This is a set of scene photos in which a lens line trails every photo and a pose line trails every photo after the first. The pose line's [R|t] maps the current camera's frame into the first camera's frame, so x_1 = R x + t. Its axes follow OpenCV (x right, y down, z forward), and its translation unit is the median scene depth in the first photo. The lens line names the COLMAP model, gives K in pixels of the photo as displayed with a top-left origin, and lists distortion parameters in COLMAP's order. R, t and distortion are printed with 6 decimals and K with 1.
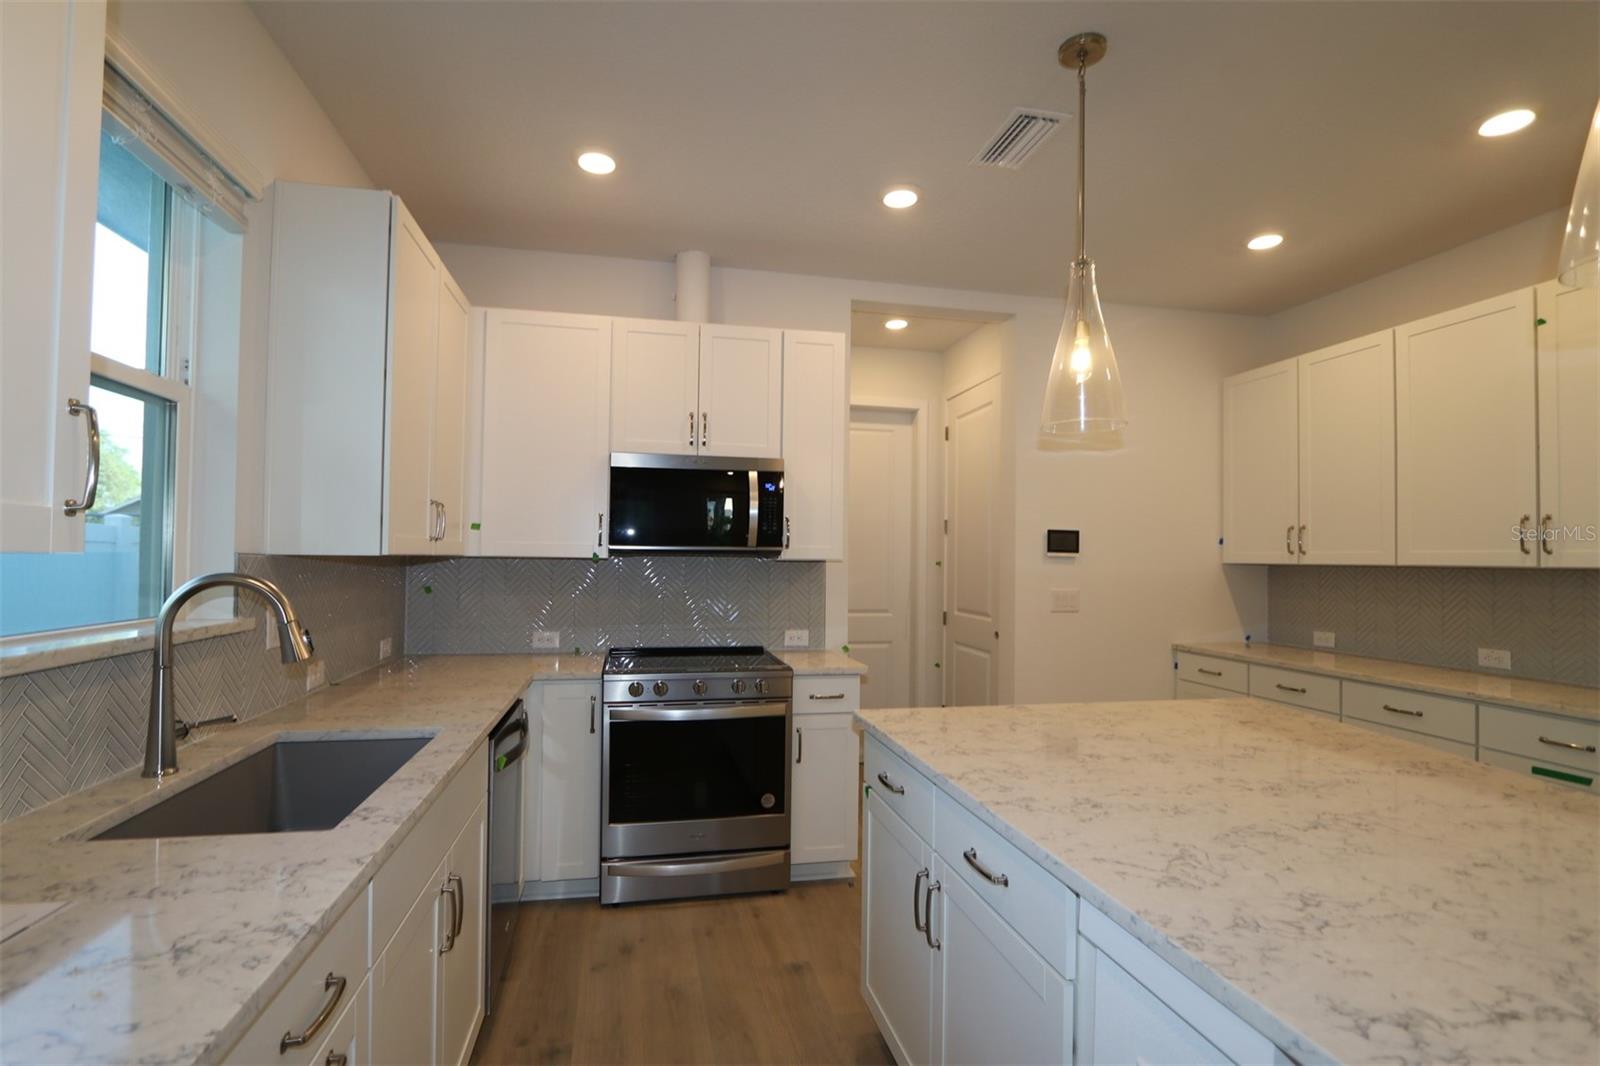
lens RADIAL K [[745.6, 0, 778.9], [0, 745.6, 543.2], [0, 0, 1]] dist [-0.016137, 0.001853]
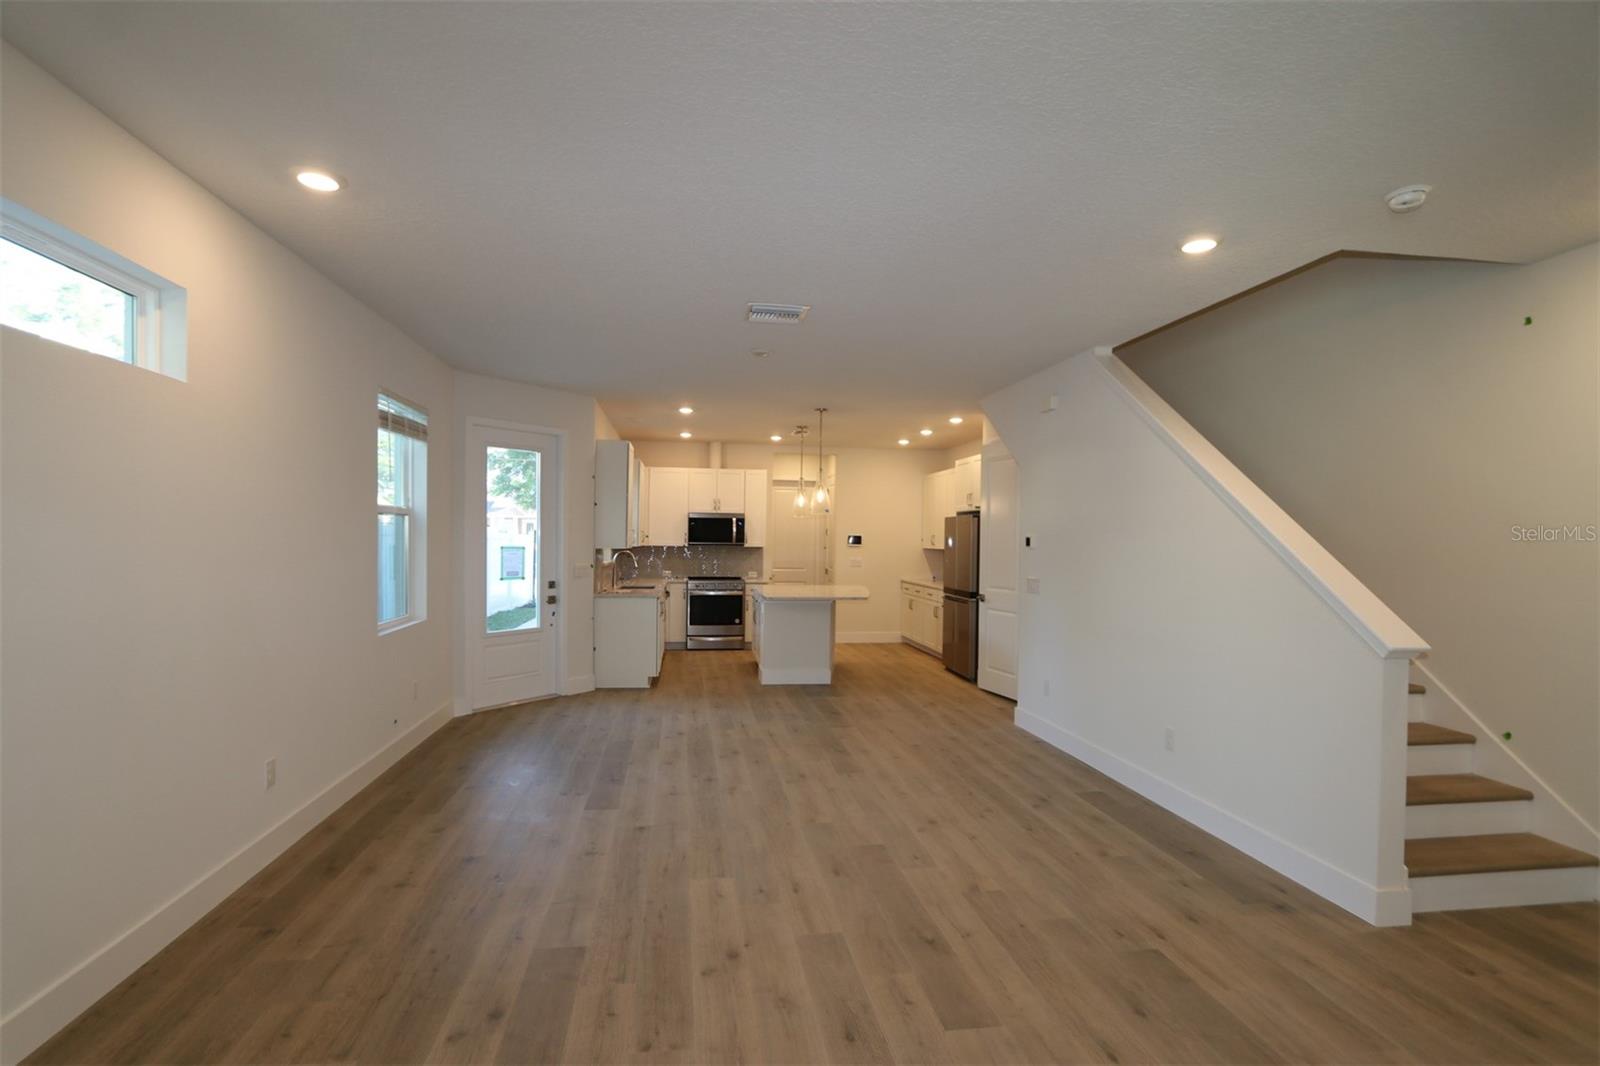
lens RADIAL K [[745.6, 0, 778.9], [0, 745.6, 543.2], [0, 0, 1]] dist [-0.016137, 0.001853]
pose [[0.997735, 0.002684, -0.067213, 0.450877], [-0.000967, 0.999673, 0.025564, -0.091031], [0.067260, -0.025441, 0.997411, -2.607158]]
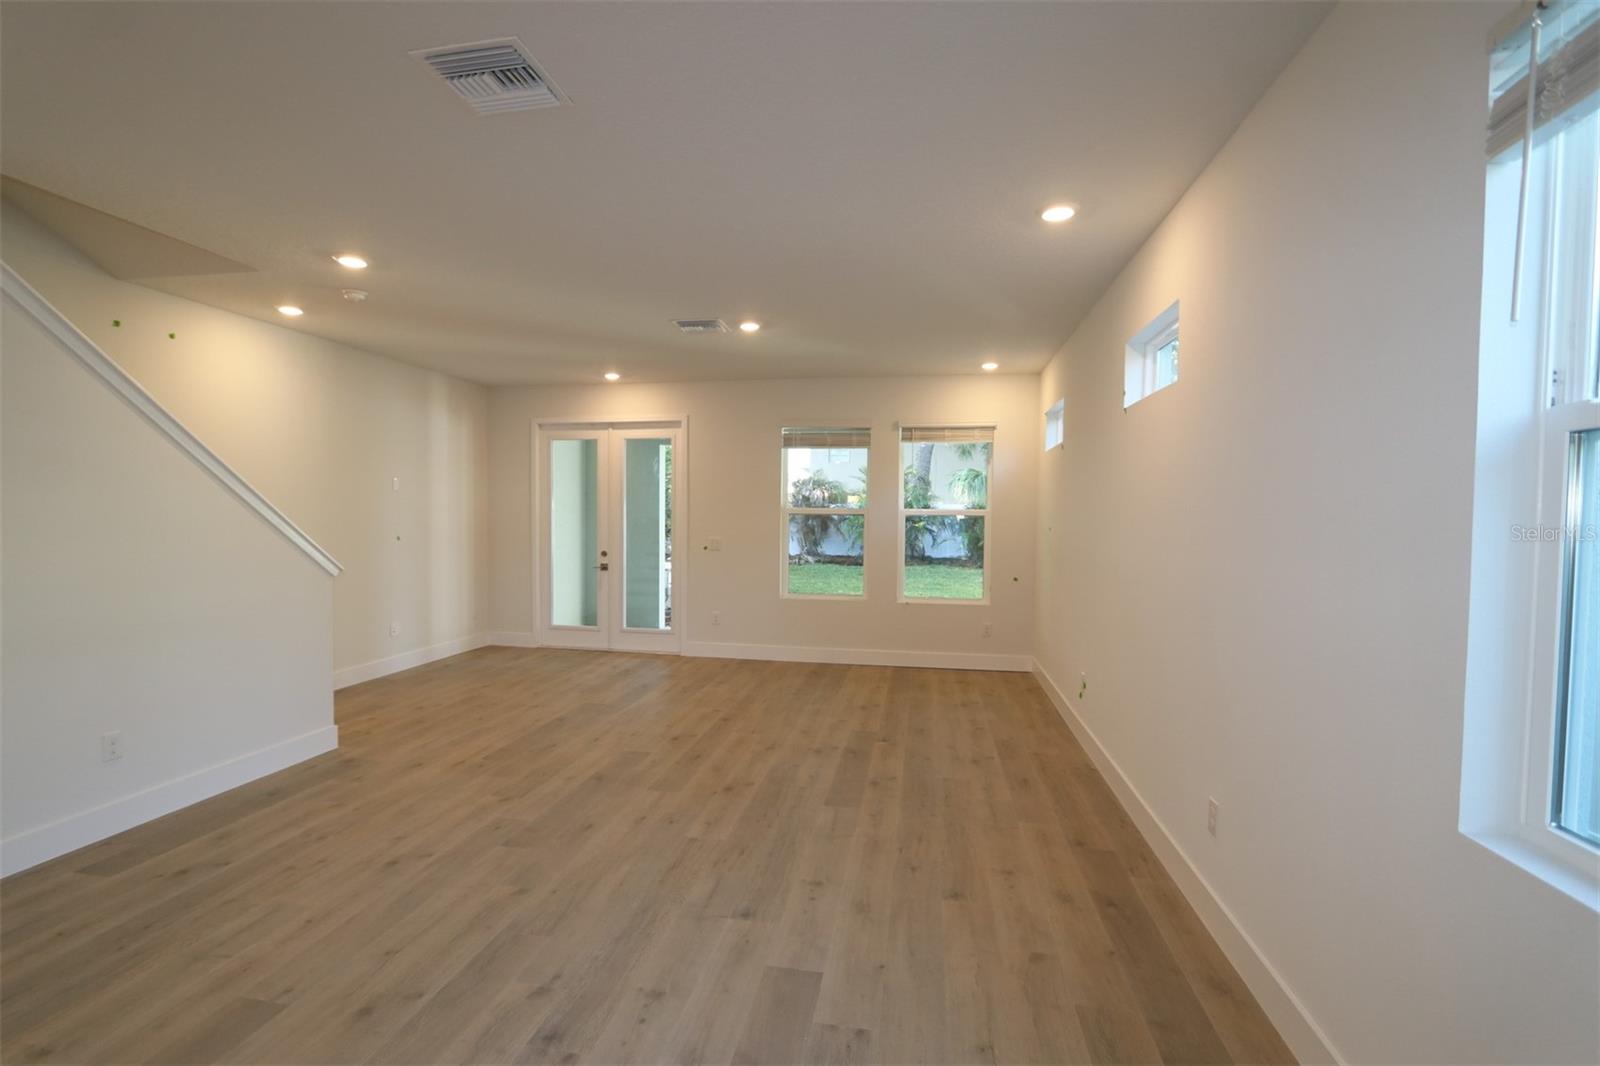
lens RADIAL K [[745.6, 0, 778.9], [0, 745.6, 543.2], [0, 0, 1]] dist [-0.016137, 0.001853]
pose [[-0.924173, -0.035366, 0.380333, -0.339427], [-0.028684, 0.999319, 0.023224, -0.039629], [-0.380896, 0.010553, -0.924558, -0.235320]]
